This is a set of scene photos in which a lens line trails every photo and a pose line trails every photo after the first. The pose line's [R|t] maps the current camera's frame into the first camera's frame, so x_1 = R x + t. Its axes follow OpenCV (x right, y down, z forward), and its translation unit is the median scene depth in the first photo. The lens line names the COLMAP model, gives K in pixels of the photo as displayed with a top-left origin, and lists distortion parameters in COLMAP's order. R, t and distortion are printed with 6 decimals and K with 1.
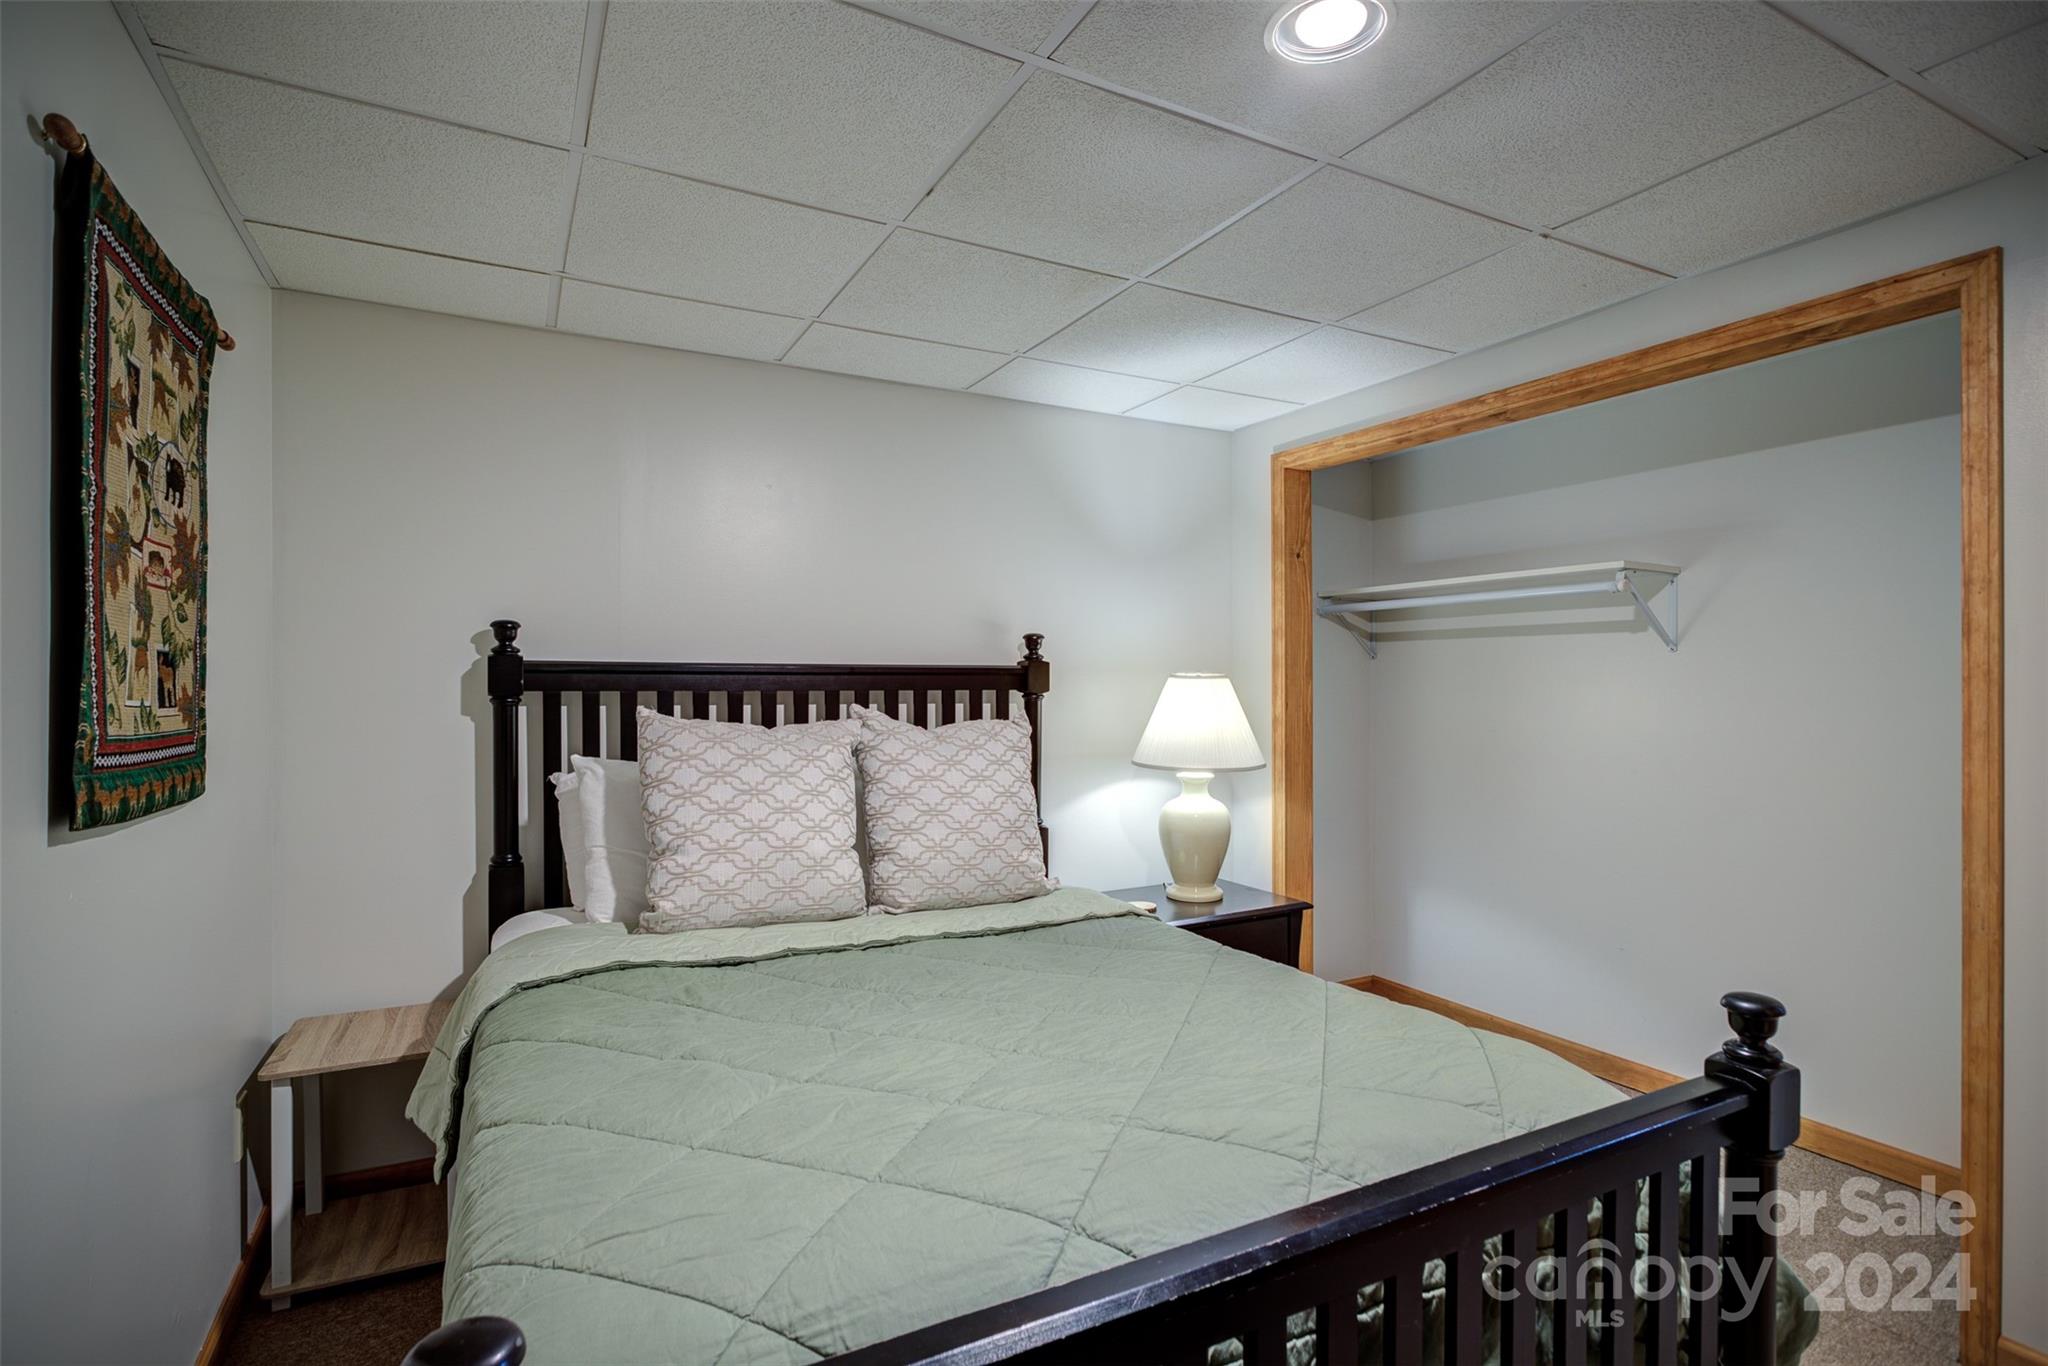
lens RADIAL K [[999.1, 0, 1020.8], [0, 999.1, 685.4], [0, 0, 1]] dist [-0.015779, 0.006483]
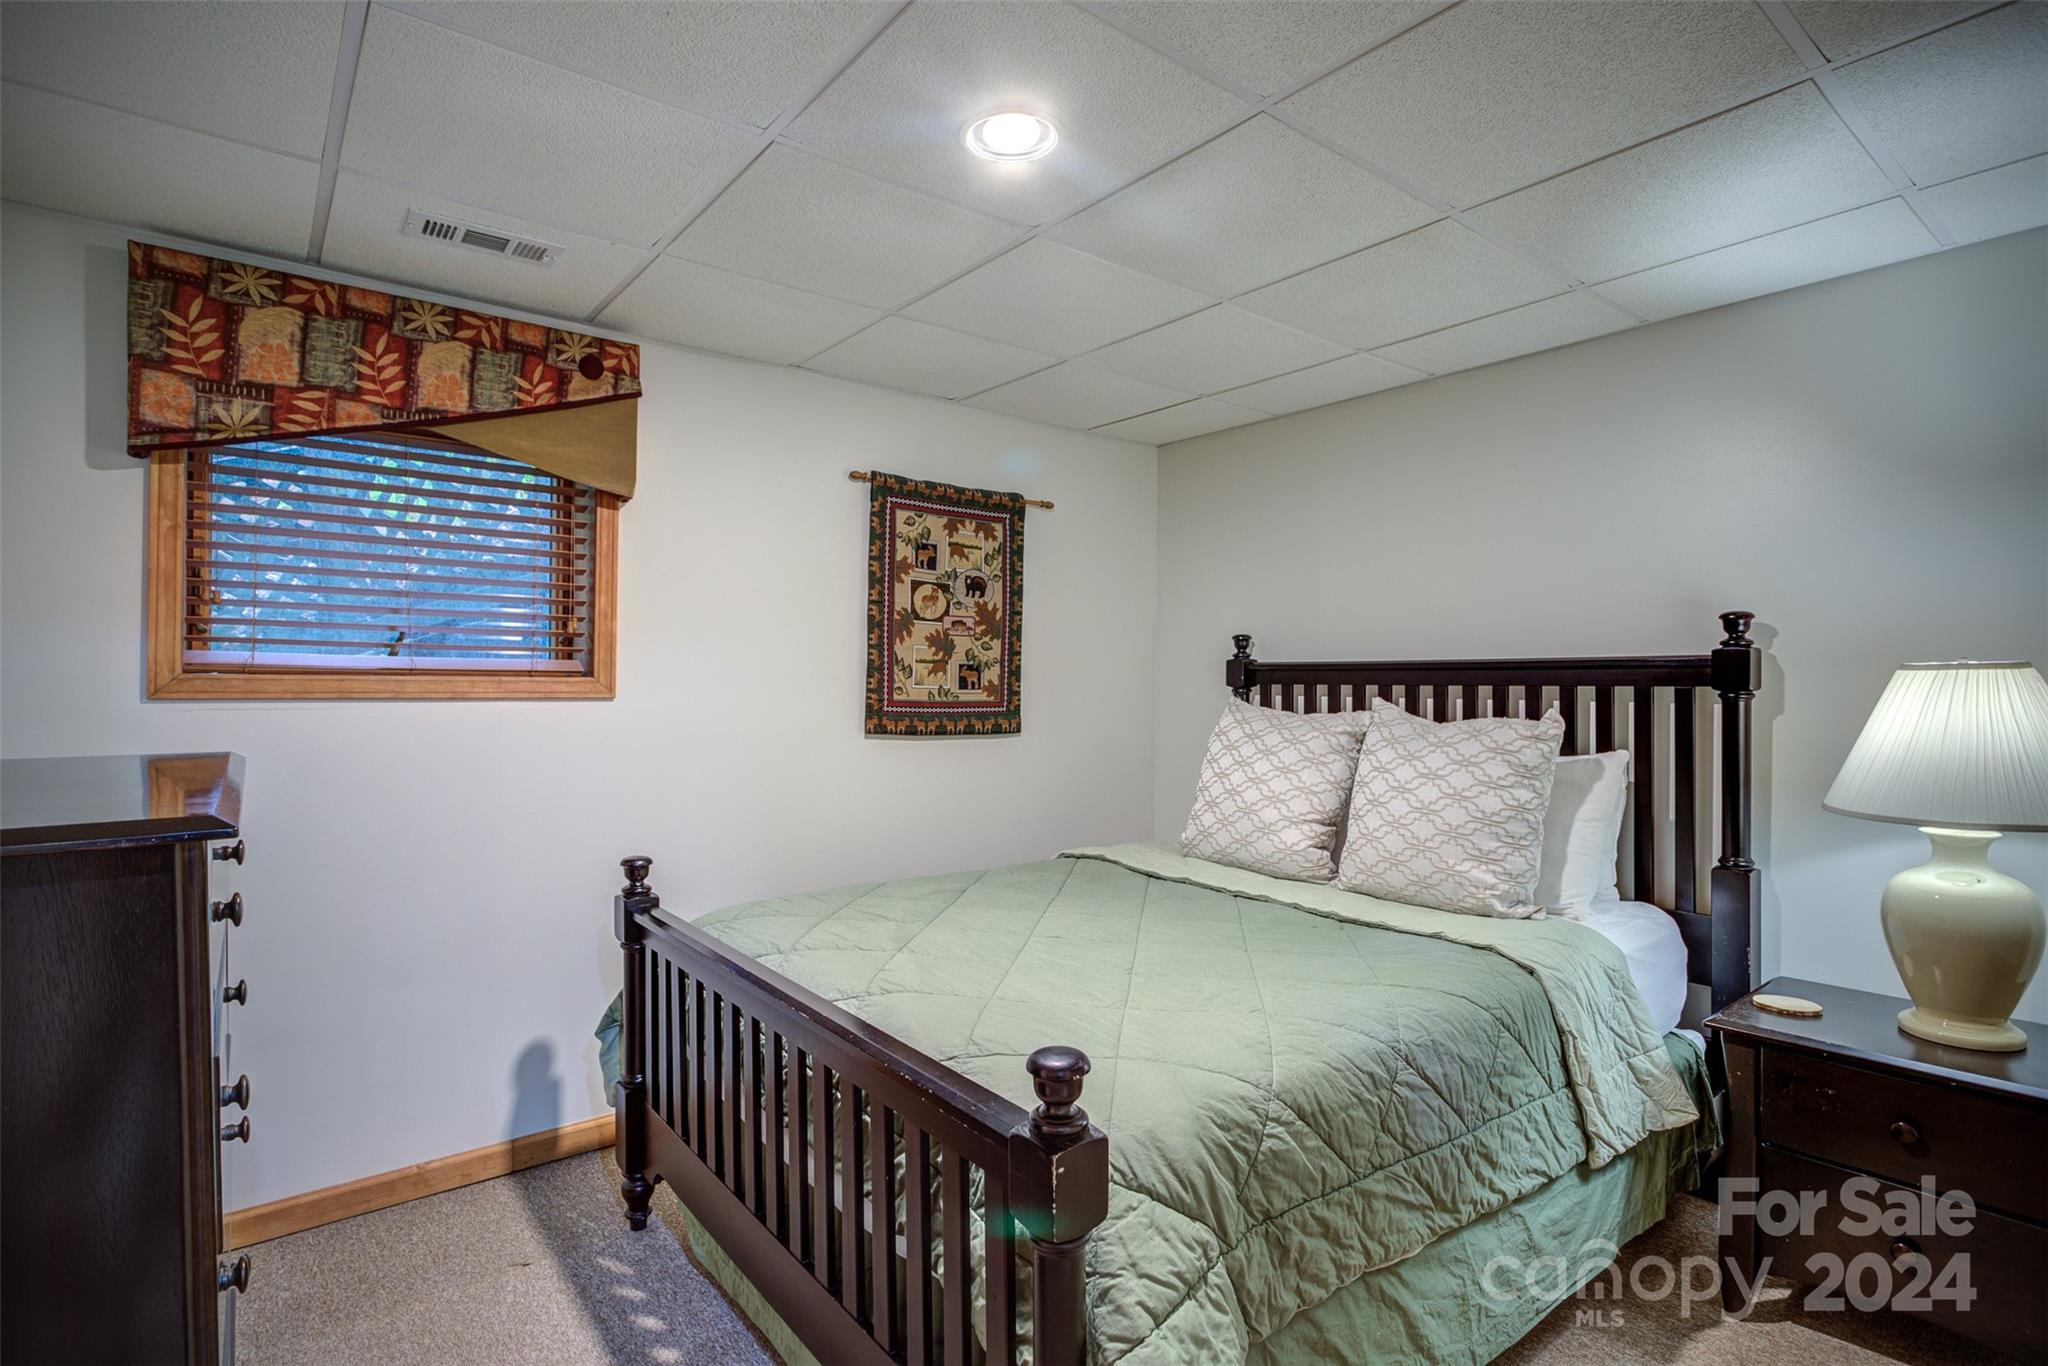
lens RADIAL K [[999.1, 0, 1023.6], [0, 999.1, 685.3], [0, 0, 1]] dist [-0.015779, 0.006483]
pose [[0.188535, 0.001576, -0.982065, 0.843273], [-0.003214, 0.999994, 0.000988, 0.006093], [0.982061, 0.002970, 0.188539, 0.441012]]
